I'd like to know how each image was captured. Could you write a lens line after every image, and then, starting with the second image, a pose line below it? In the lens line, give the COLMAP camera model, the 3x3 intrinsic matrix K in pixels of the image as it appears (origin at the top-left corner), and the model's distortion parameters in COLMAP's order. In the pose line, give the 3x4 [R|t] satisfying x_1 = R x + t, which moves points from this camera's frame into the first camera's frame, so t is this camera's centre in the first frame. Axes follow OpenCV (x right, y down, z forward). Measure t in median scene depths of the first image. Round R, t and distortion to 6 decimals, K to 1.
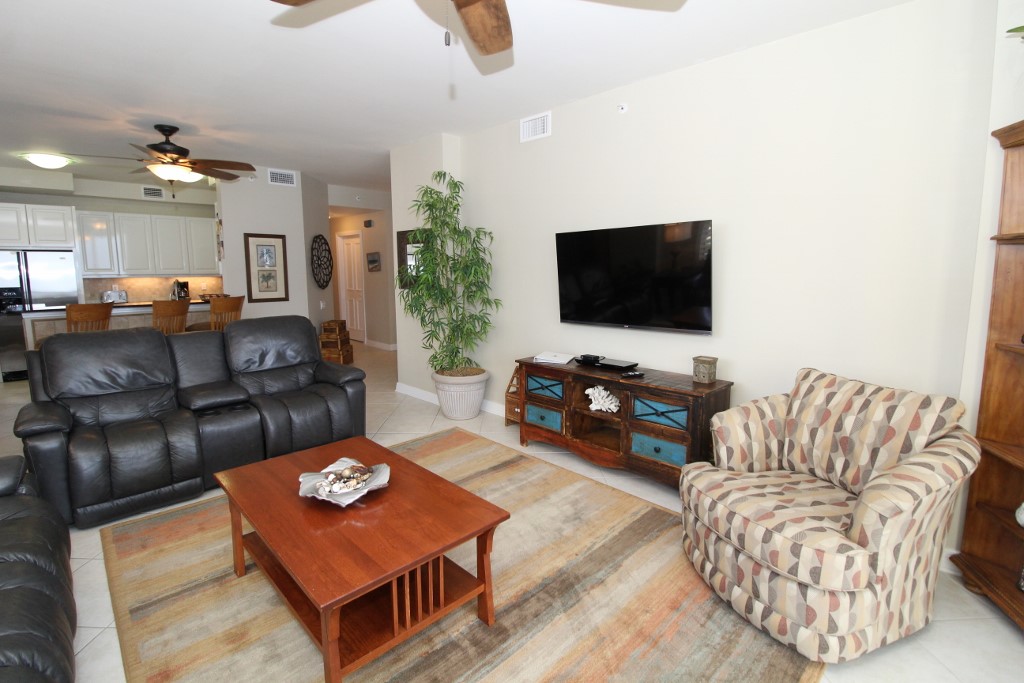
lens RADIAL K [[476.0, 0, 511.8], [0, 476.0, 323.6], [0, 0, 1]] dist [-0.001557, -0.000577]
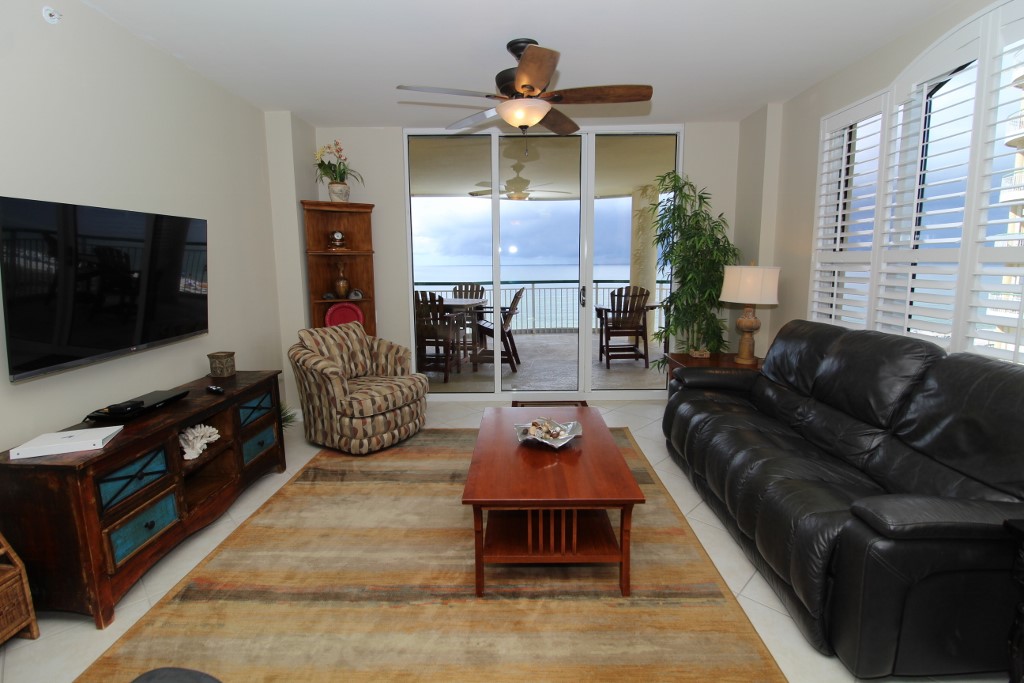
lens RADIAL K [[476.0, 0, 511.8], [0, 476.0, 323.6], [0, 0, 1]] dist [-0.001557, -0.000577]
pose [[-0.719186, -0.077871, 0.690440, -0.917613], [0.086193, 0.976026, 0.199862, -0.173954], [-0.689451, 0.203248, -0.695232, 1.521107]]
